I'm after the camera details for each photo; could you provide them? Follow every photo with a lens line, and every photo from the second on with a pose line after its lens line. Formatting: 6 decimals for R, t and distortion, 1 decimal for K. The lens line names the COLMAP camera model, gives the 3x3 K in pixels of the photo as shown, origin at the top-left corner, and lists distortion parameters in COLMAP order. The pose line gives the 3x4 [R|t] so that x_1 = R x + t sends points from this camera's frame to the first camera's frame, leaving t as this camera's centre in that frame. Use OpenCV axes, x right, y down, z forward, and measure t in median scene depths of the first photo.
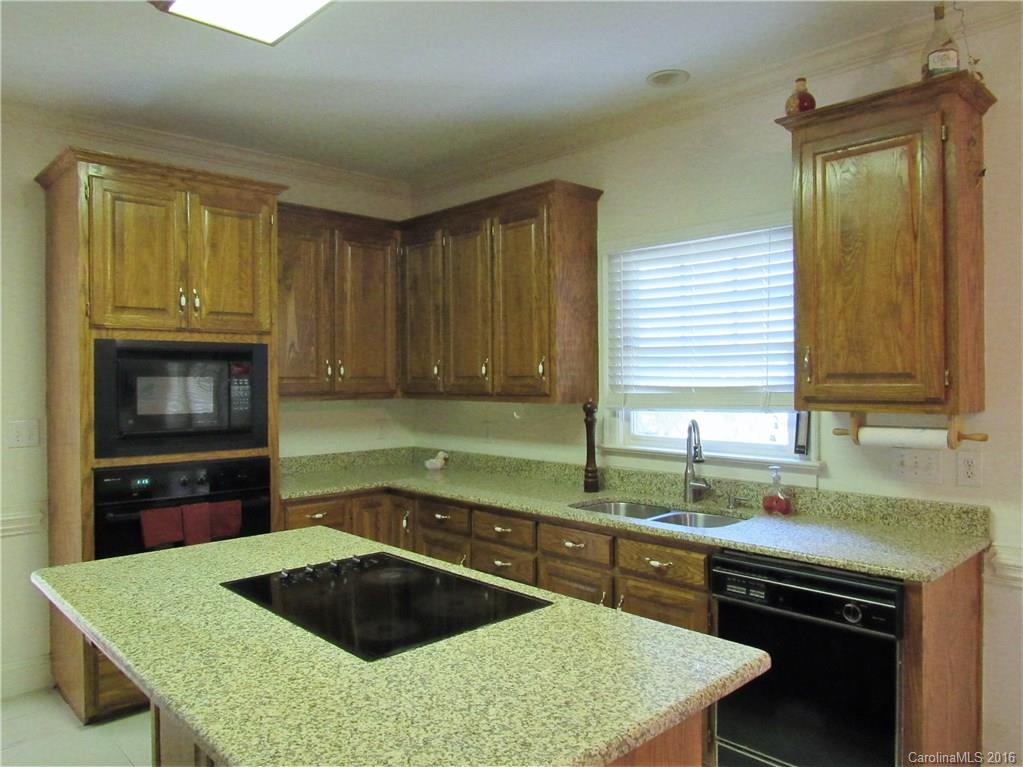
lens RADIAL K [[750.0, 0, 511.5], [0, 750.0, 383.5], [0, 0, 1]] dist [-0.007380, -0.001206]
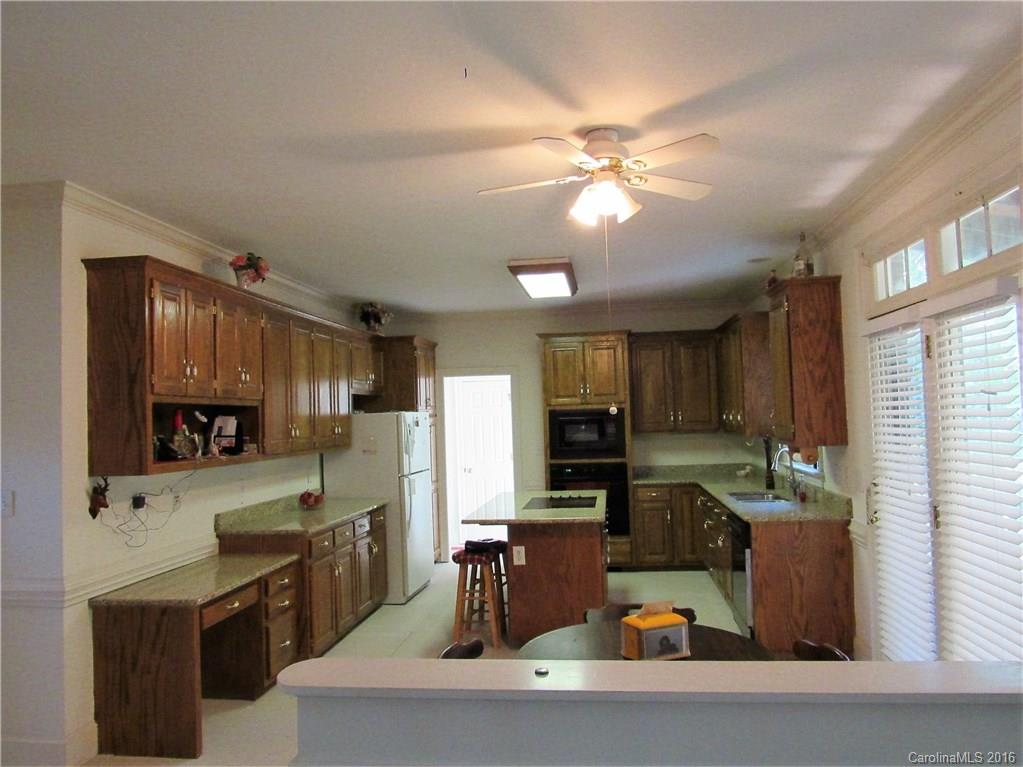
lens RADIAL K [[750.0, 0, 511.5], [0, 750.0, 383.5], [0, 0, 1]] dist [-0.007380, -0.001206]
pose [[0.638377, -0.050897, -0.768039, 1.955480], [0.023103, 0.998629, -0.046975, -0.053120], [0.769377, 0.012244, 0.638677, -1.020254]]
